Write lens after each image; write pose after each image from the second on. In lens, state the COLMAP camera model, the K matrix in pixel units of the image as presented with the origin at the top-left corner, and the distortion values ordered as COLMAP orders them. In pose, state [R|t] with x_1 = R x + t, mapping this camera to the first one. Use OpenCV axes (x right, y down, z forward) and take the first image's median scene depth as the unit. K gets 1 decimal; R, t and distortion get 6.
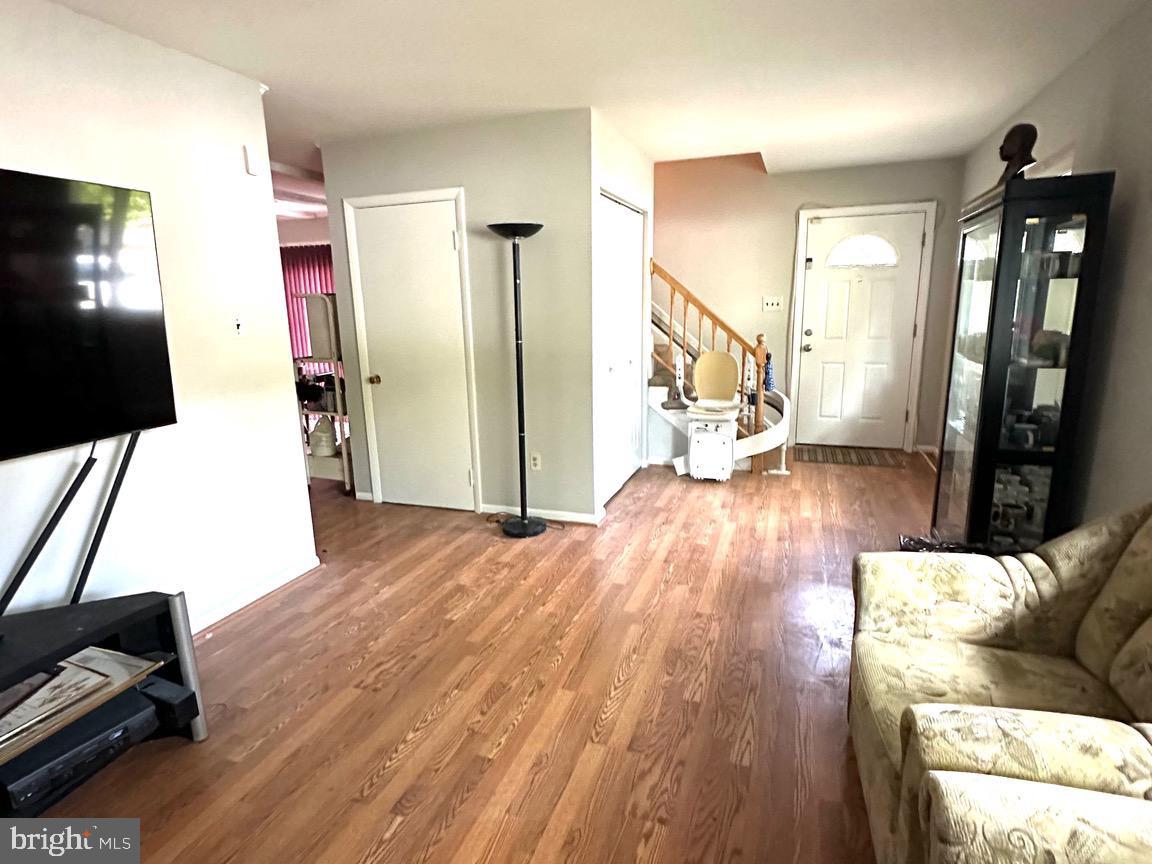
lens RADIAL K [[610.8, 0, 574.6], [0, 610.8, 429.4], [0, 0, 1]] dist [-0.003980, -0.000138]
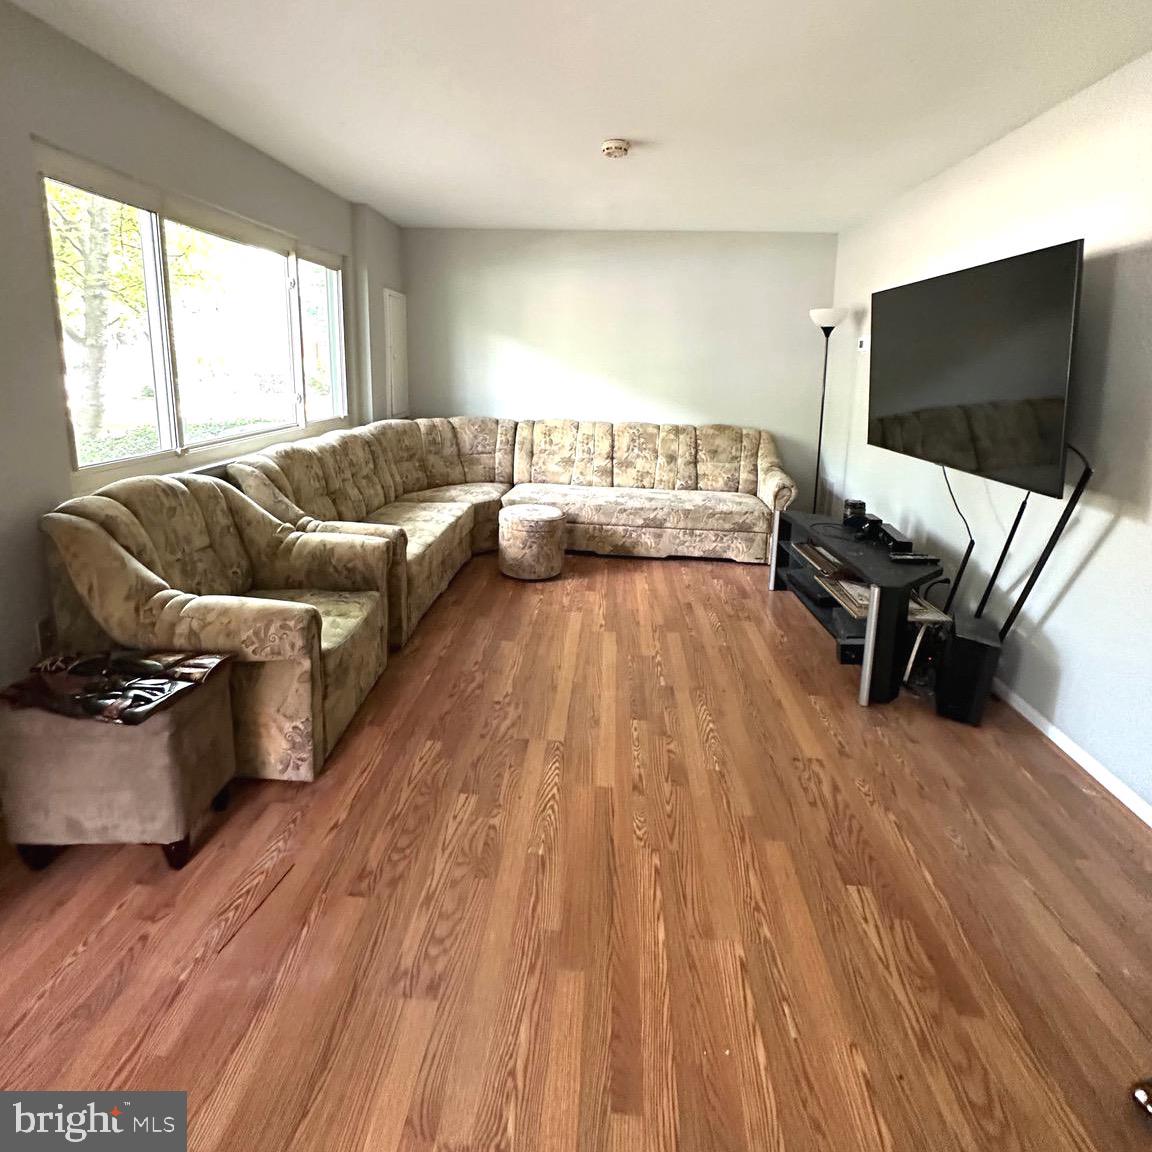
lens RADIAL K [[610.8, 0, 575.1], [0, 610.8, 466.0], [0, 0, 1]] dist [-0.003078, 0.000346]
pose [[-0.960945, 0.049113, -0.272347, 0.247338], [-0.056061, 0.929175, 0.365364, -0.334419], [0.271002, 0.366363, -0.890133, 1.577097]]
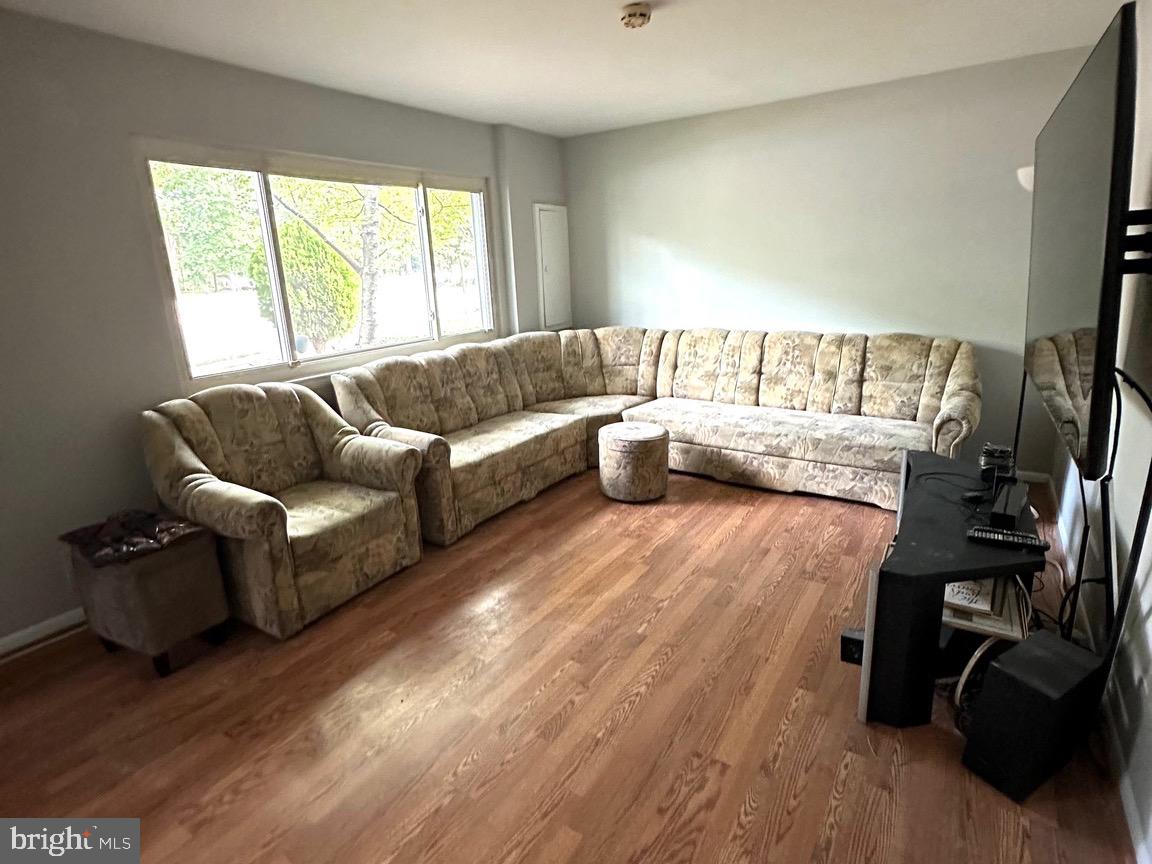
lens RADIAL K [[610.8, 0, 576.1], [0, 610.8, 423.3], [0, 0, 1]] dist [-0.003980, -0.000138]
pose [[-0.970732, 0.006140, 0.240088, -0.361256], [0.112356, 0.895142, 0.431390, -0.319638], [-0.212264, 0.445740, -0.869632, 1.516388]]
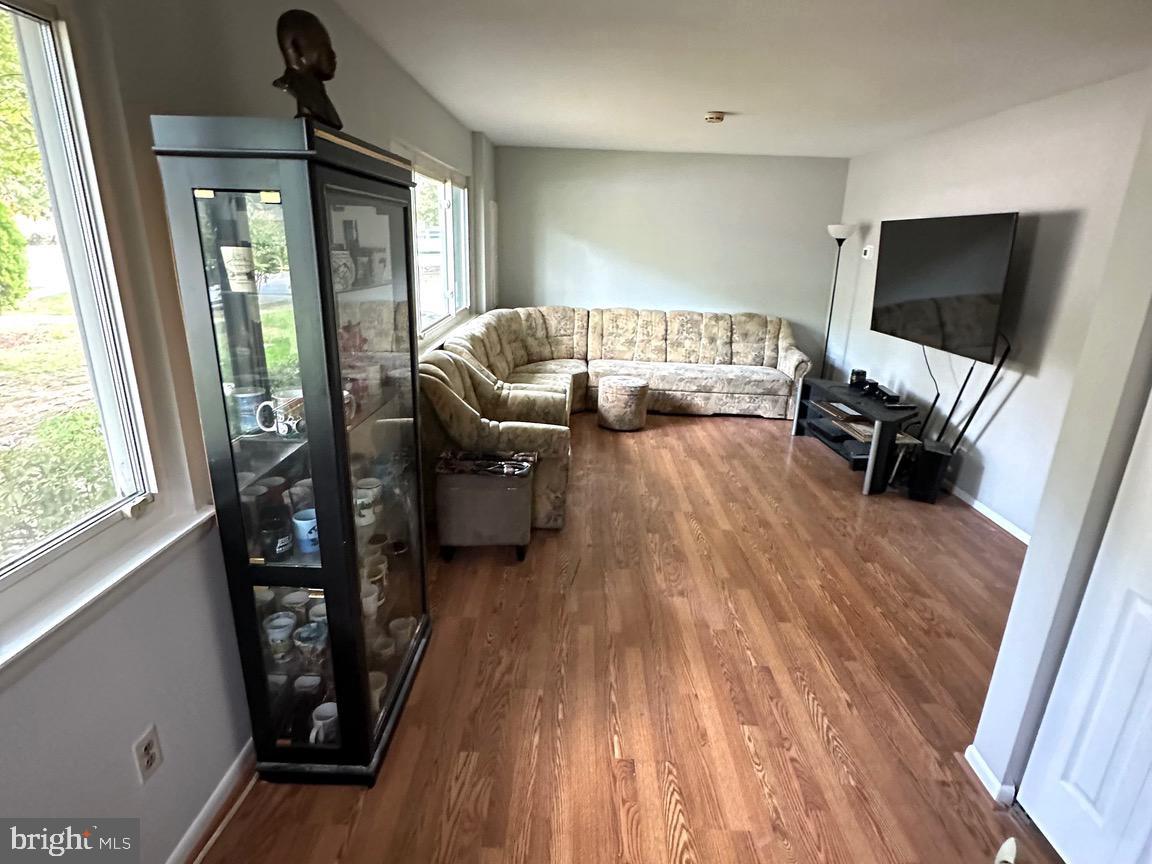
lens RADIAL K [[610.8, 0, 574.4], [0, 610.8, 433.4], [0, 0, 1]] dist [-0.003980, -0.000138]
pose [[-0.945347, 0.094889, -0.311953, 0.814221], [-0.074198, 0.869018, 0.489185, -0.525241], [0.317511, 0.485596, -0.814483, 1.993657]]
